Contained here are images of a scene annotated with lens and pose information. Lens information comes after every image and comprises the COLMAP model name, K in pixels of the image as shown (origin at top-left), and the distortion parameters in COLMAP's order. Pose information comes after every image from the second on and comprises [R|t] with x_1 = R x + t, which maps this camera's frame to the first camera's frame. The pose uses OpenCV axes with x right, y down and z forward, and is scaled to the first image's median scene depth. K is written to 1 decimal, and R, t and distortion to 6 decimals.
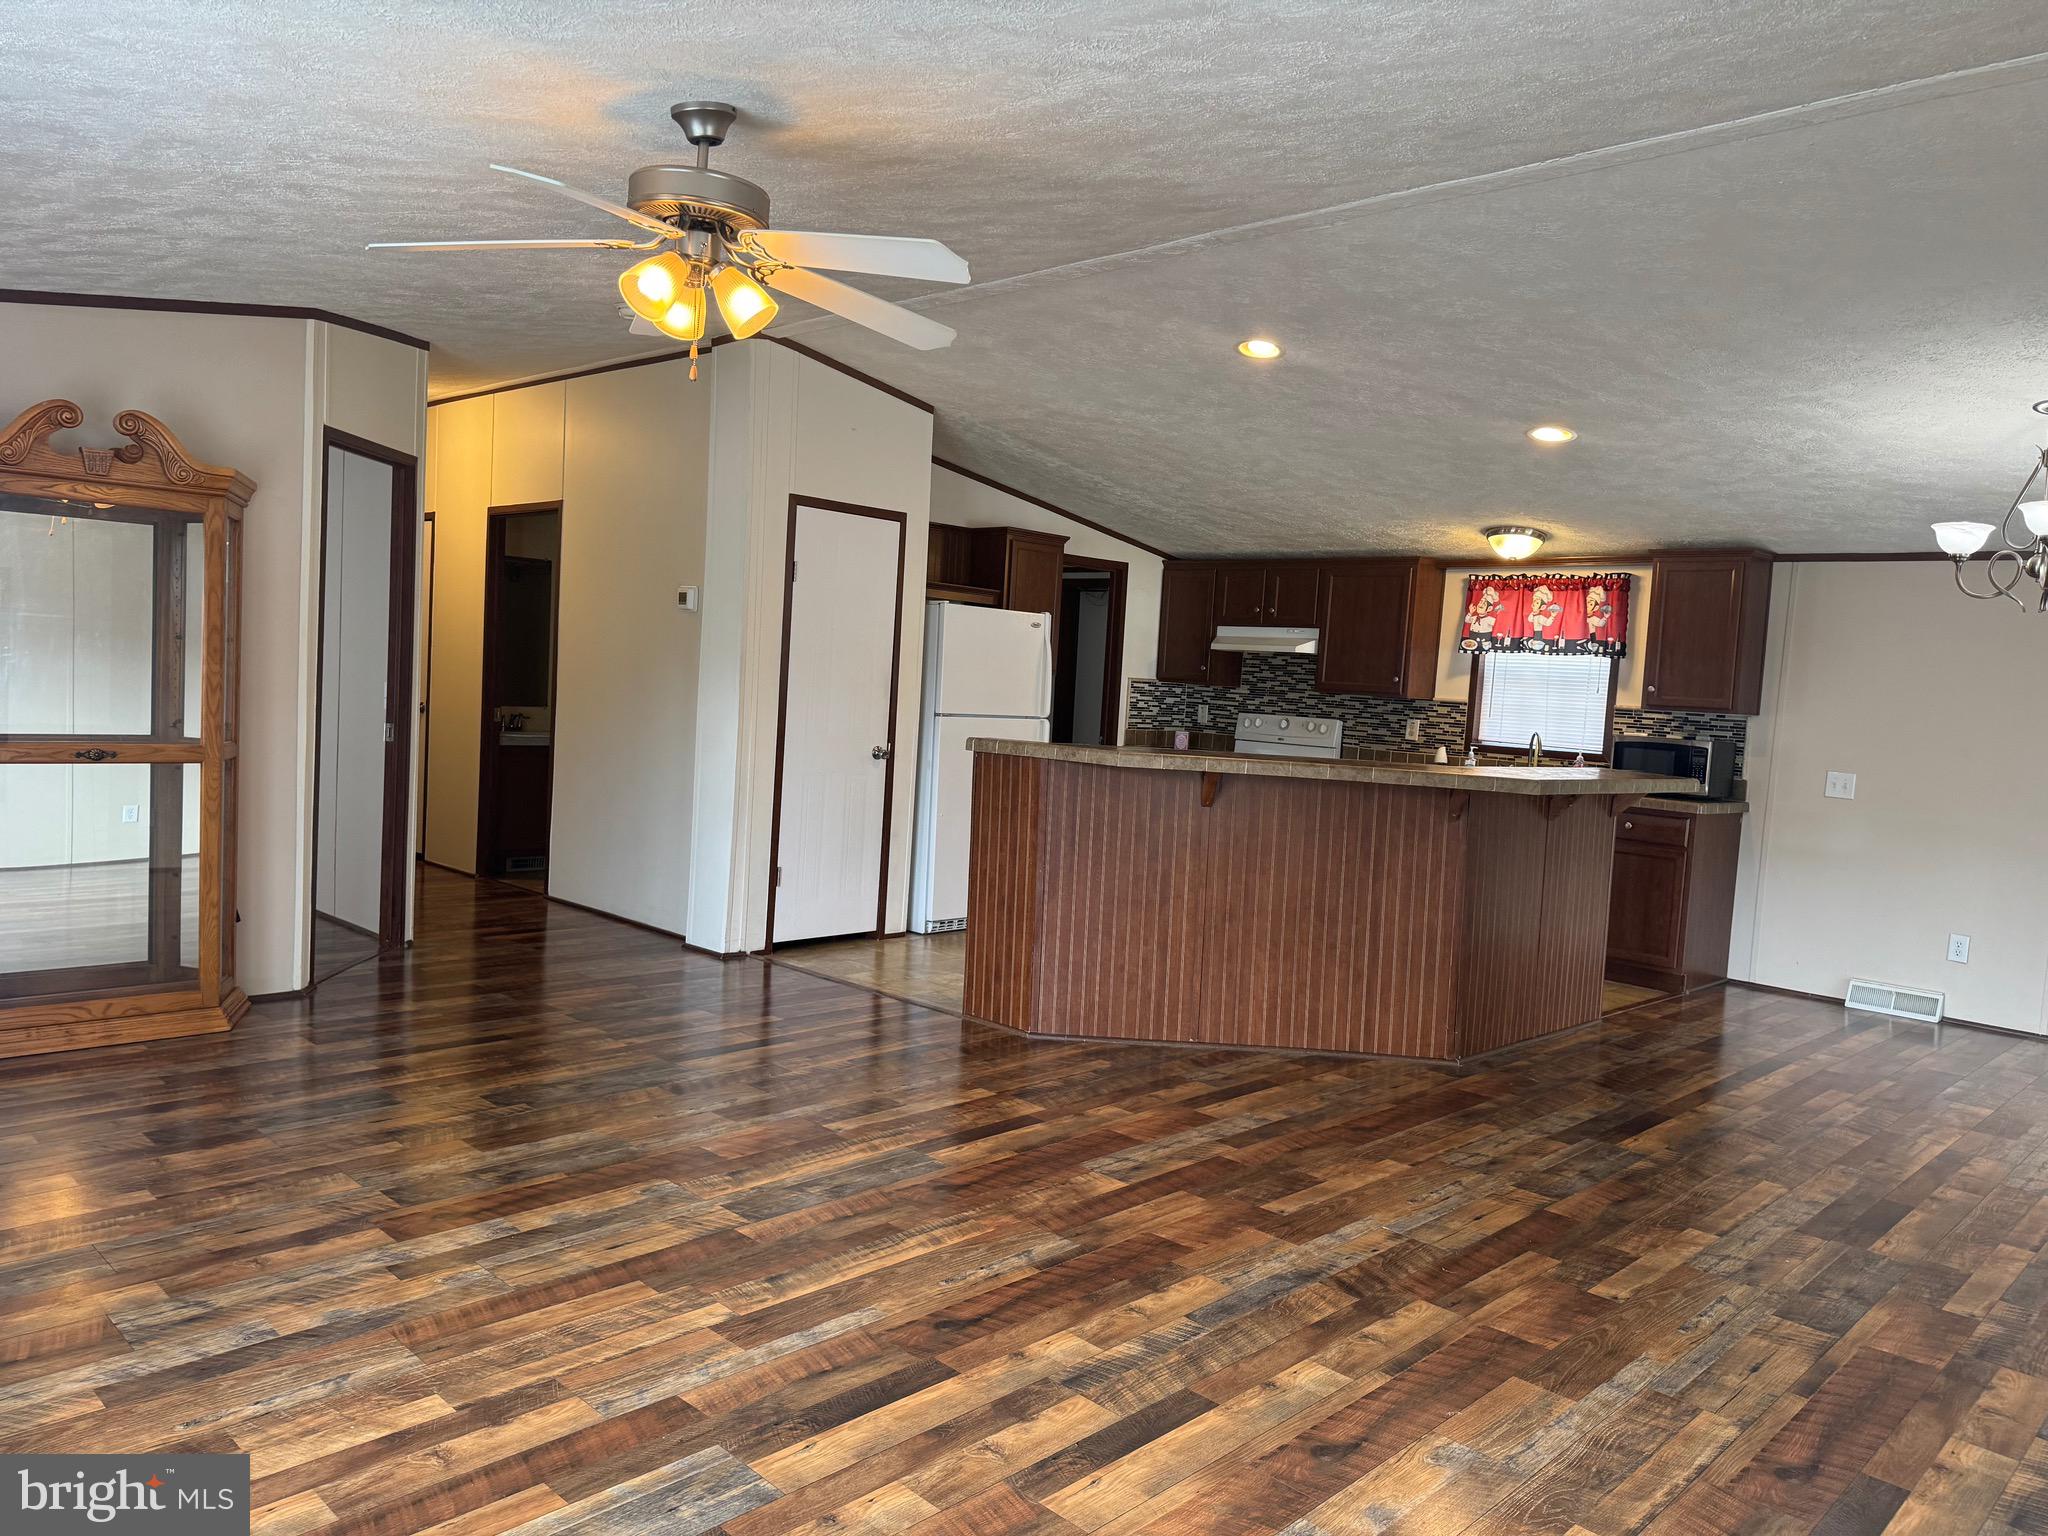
lens RADIAL K [[1443.1, 0, 1034.9], [0, 1443.1, 769.1], [0, 0, 1]] dist [0.069134, -0.069168]
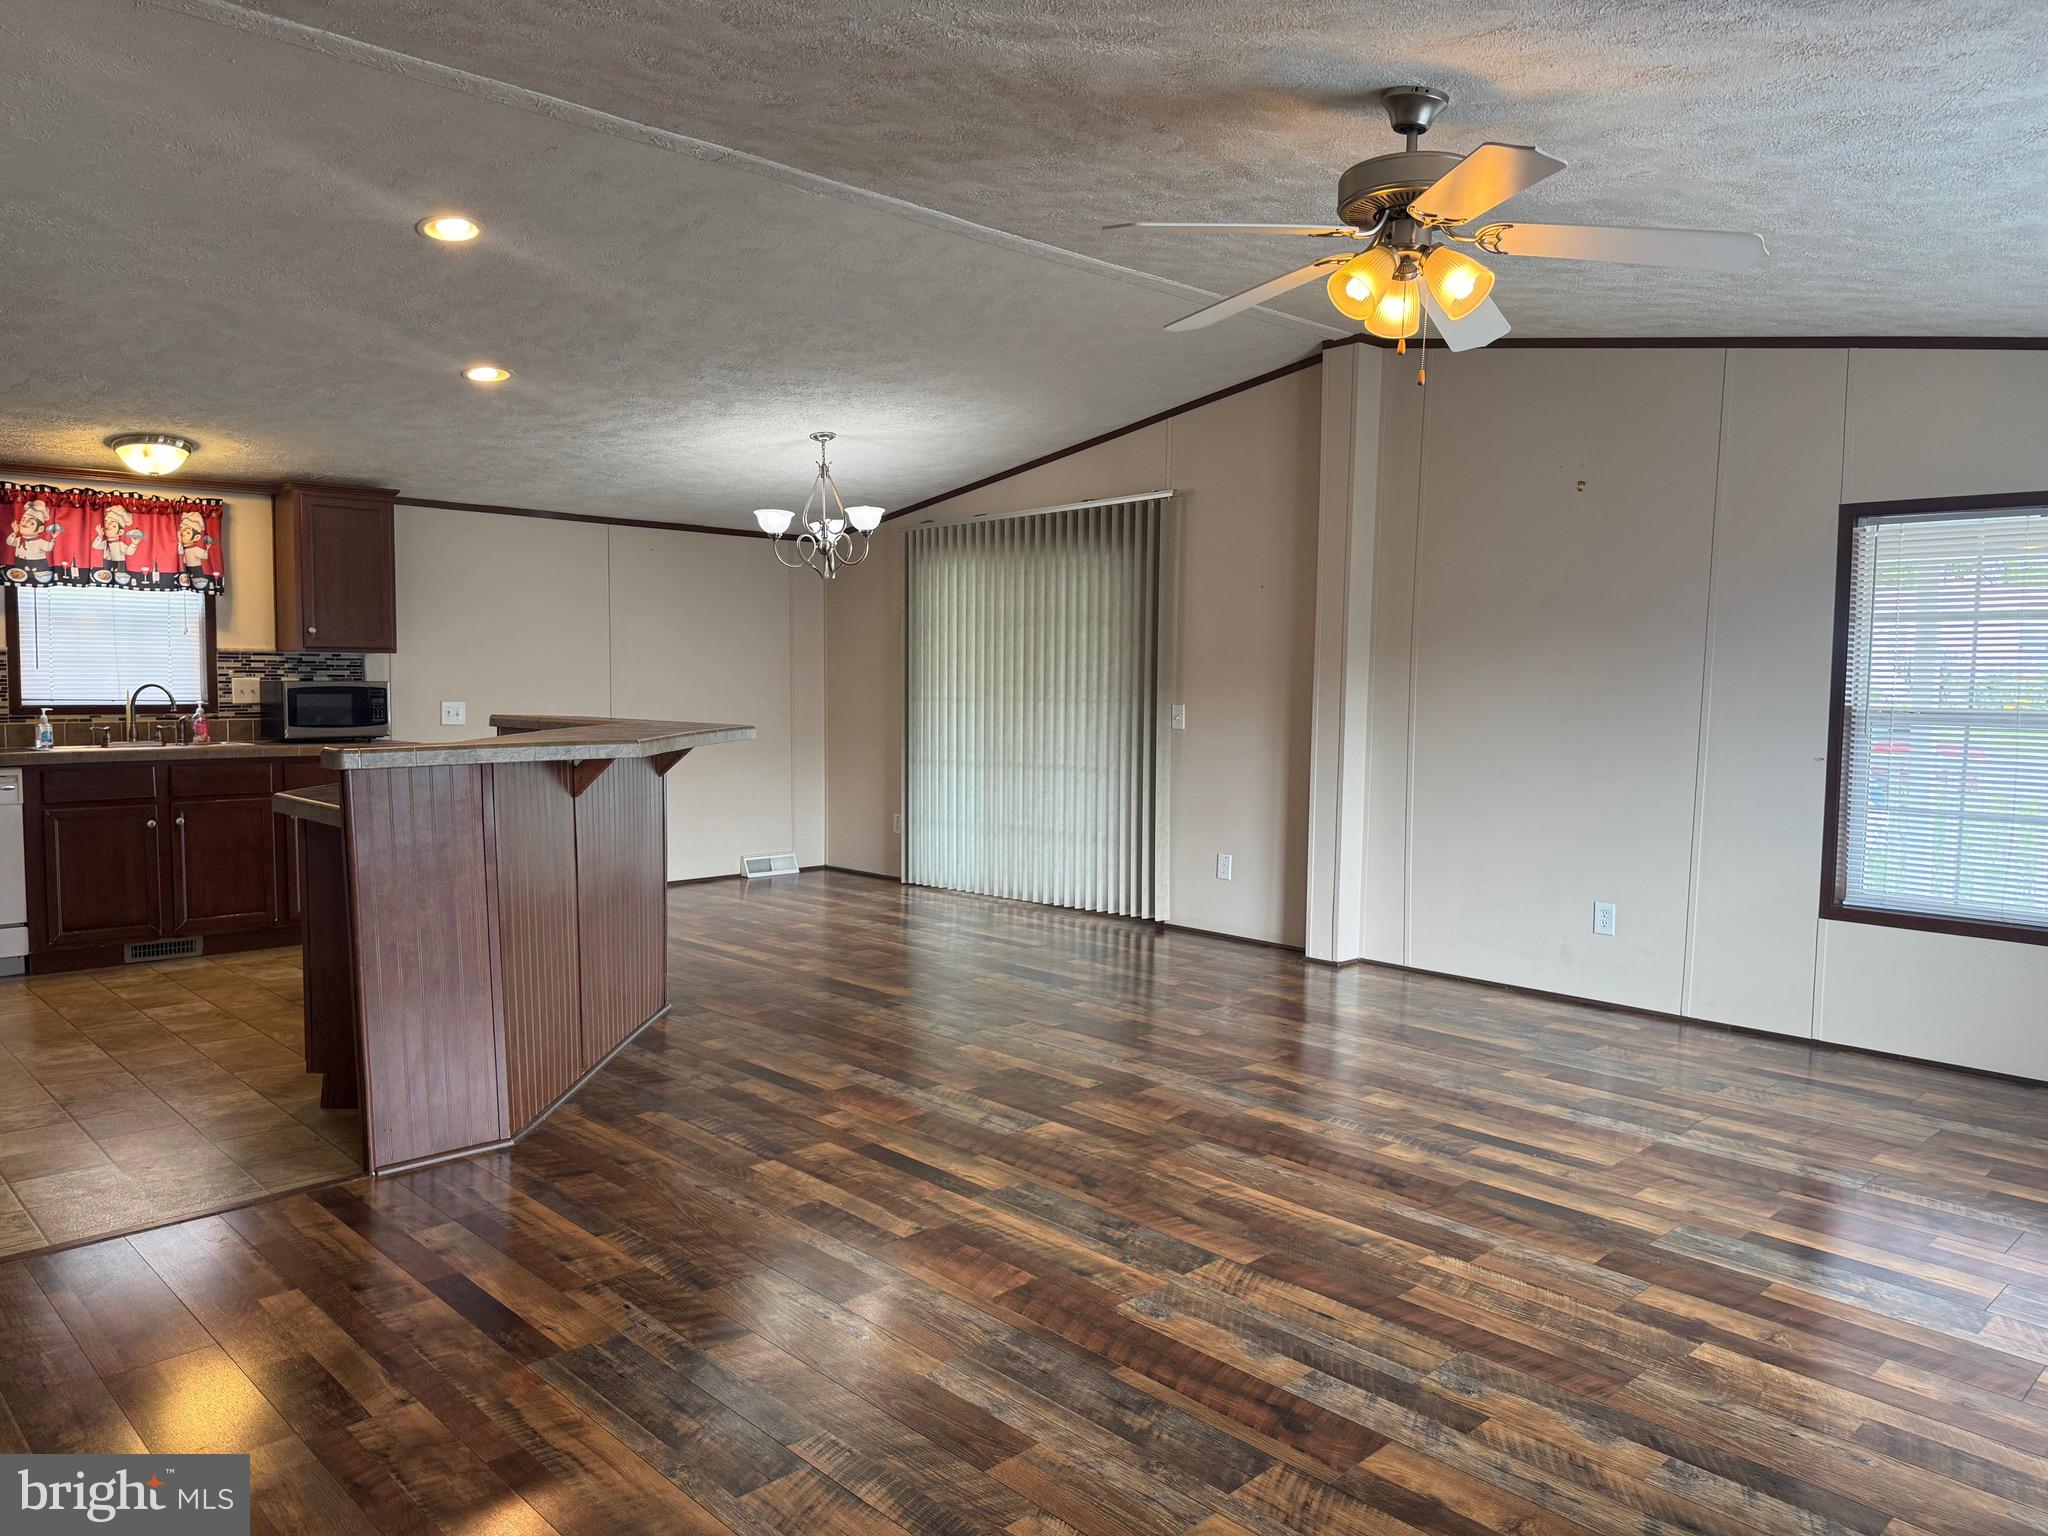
lens RADIAL K [[1443.1, 0, 1018.2], [0, 1443.1, 761.0], [0, 0, 1]] dist [0.069134, -0.069168]
pose [[0.033215, -0.123857, 0.991744, -1.061428], [0.055239, 0.991002, 0.121914, -0.125853], [-0.997921, 0.050733, 0.039758, 1.046788]]
